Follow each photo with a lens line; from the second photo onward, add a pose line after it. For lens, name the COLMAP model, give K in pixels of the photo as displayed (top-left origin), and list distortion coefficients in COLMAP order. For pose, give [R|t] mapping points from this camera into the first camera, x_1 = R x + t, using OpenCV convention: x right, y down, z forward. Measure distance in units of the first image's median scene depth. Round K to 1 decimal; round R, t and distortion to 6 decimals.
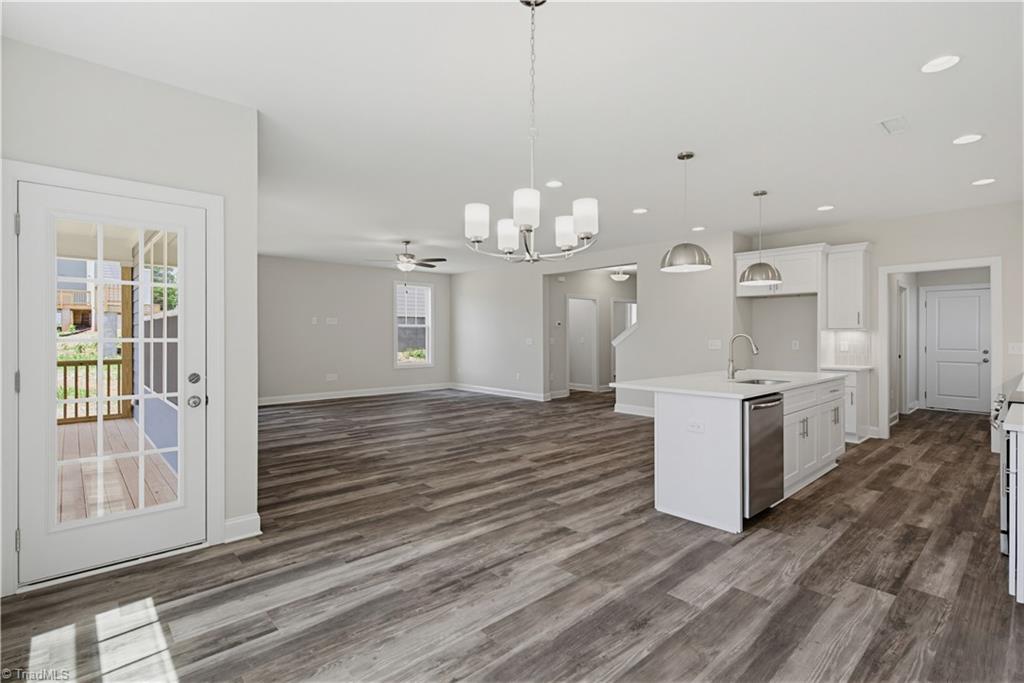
lens RADIAL K [[484.7, 0, 512.0], [0, 484.7, 341.5], [0, 0, 1]] dist [-0.000002, -0.000005]
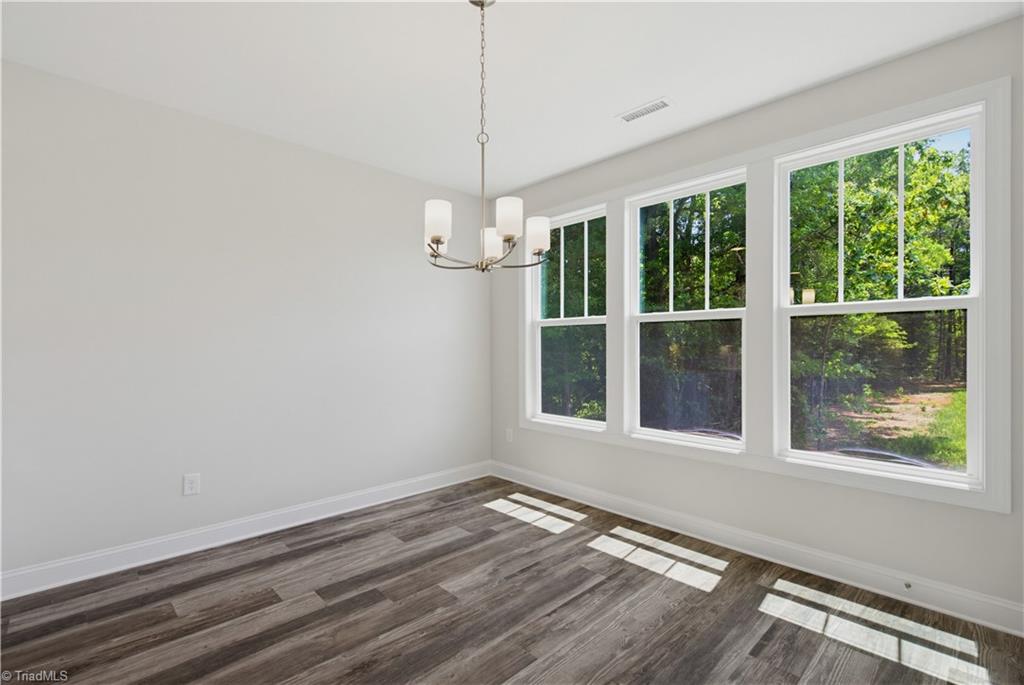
lens RADIAL K [[460.9, 0, 510.7], [0, 460.9, 341.1], [0, 0, 1]] dist [0.004180, -0.000181]
pose [[-0.999806, 0.001859, -0.019610, 0.004369], [0.001860, 0.999998, -0.000037, -0.022766], [0.019610, -0.000073, -0.999808, 1.964718]]
